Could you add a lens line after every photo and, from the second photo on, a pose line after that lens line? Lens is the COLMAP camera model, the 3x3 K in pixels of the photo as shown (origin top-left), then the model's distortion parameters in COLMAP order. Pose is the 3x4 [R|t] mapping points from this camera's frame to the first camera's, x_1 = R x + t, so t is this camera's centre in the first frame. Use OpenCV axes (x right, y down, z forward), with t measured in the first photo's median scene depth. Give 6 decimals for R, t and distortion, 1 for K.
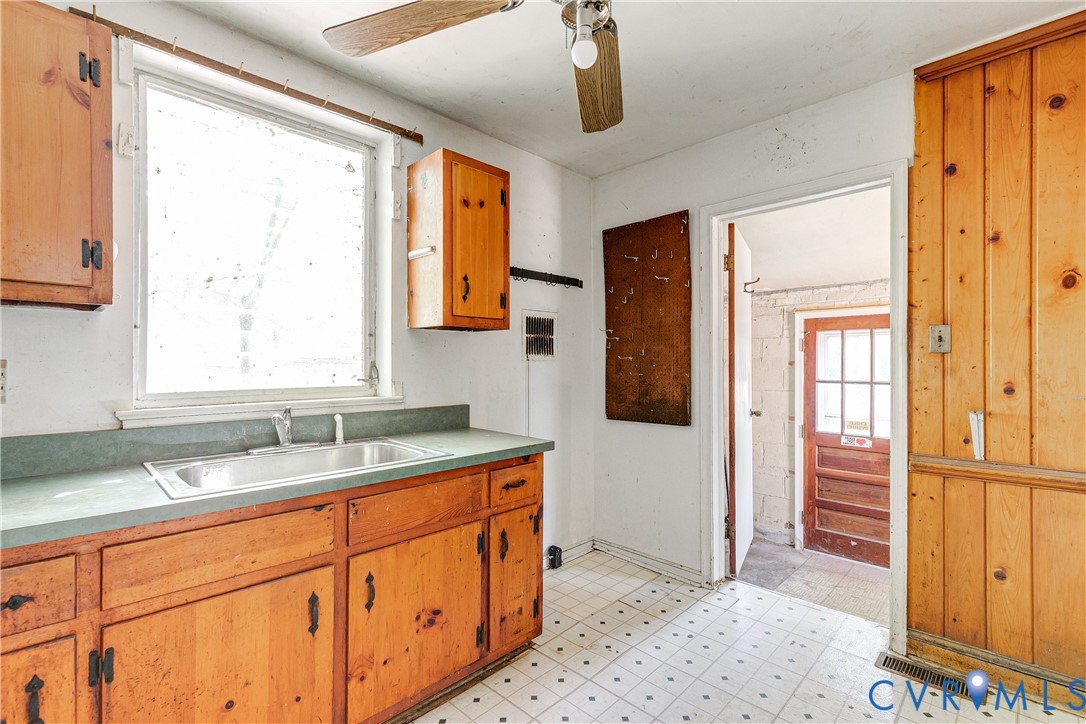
lens RADIAL K [[503.0, 0, 543.0], [0, 503.0, 362.0], [0, 0, 1]] dist [0.001915, -0.000889]
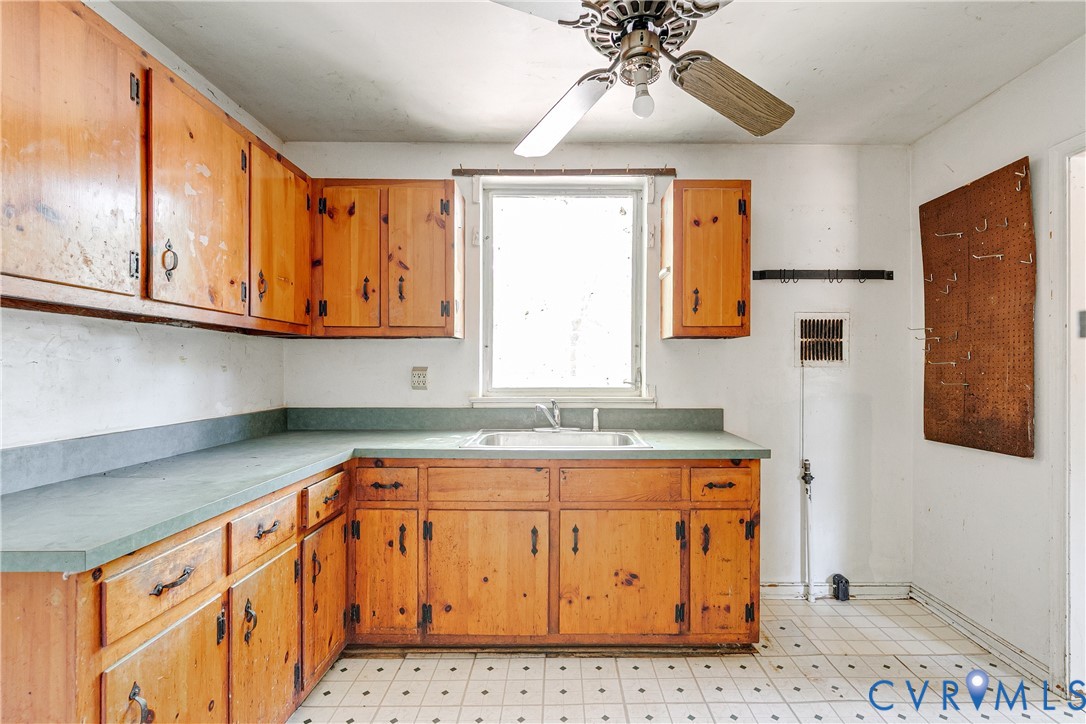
lens RADIAL K [[503.0, 0, 543.0], [0, 503.0, 362.0], [0, 0, 1]] dist [0.001915, -0.000889]
pose [[0.690192, -0.007804, -0.723584, 0.411496], [0.000431, 0.999946, -0.010374, -0.002486], [0.723626, 0.006849, 0.690159, 0.005125]]
